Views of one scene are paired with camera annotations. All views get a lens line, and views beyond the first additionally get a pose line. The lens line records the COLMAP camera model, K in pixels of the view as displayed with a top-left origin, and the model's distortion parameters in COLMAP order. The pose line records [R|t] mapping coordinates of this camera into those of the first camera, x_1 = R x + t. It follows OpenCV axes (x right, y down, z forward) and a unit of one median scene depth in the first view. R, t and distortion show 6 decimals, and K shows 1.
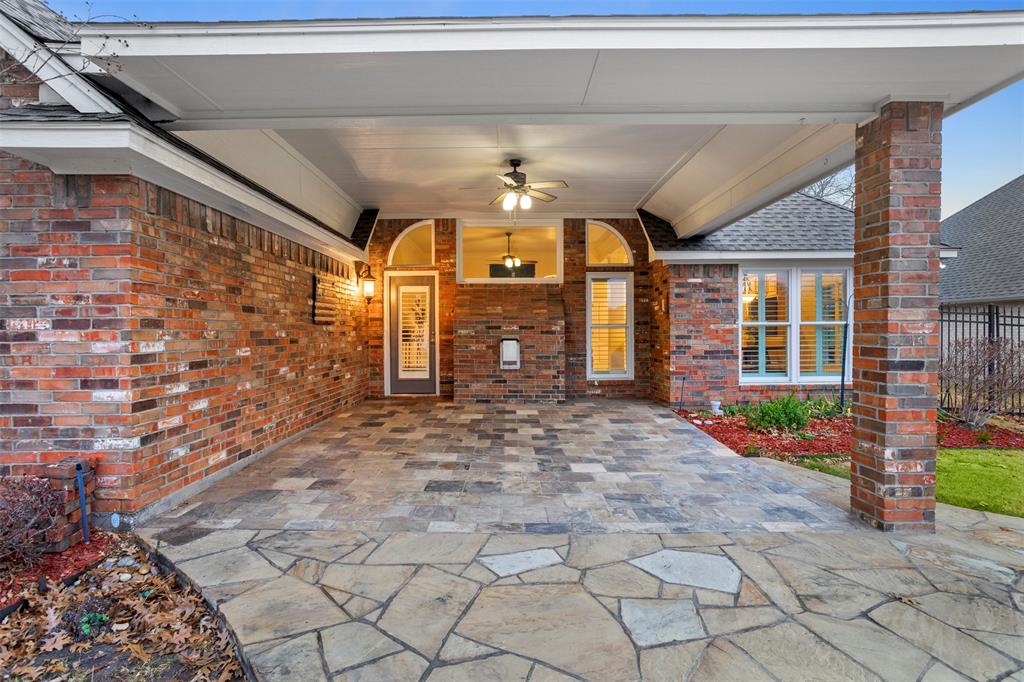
lens RADIAL K [[514.5, 0, 502.5], [0, 514.5, 334.7], [0, 0, 1]] dist [-0.042970, 0.022972]
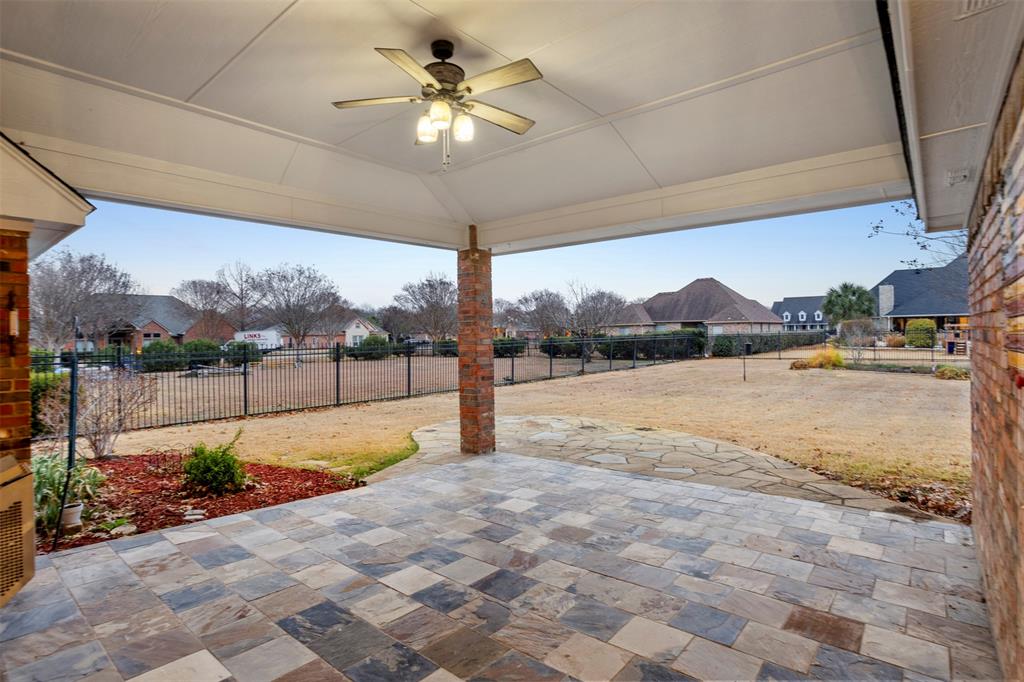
lens RADIAL K [[514.5, 0, 513.9], [0, 514.5, 340.9], [0, 0, 1]] dist [-0.042970, 0.022972]
pose [[-0.772953, 0.013096, 0.634329, -0.265045], [0.016098, 0.999870, -0.001026, -0.026694], [-0.634260, 0.009418, -0.773063, 1.042785]]
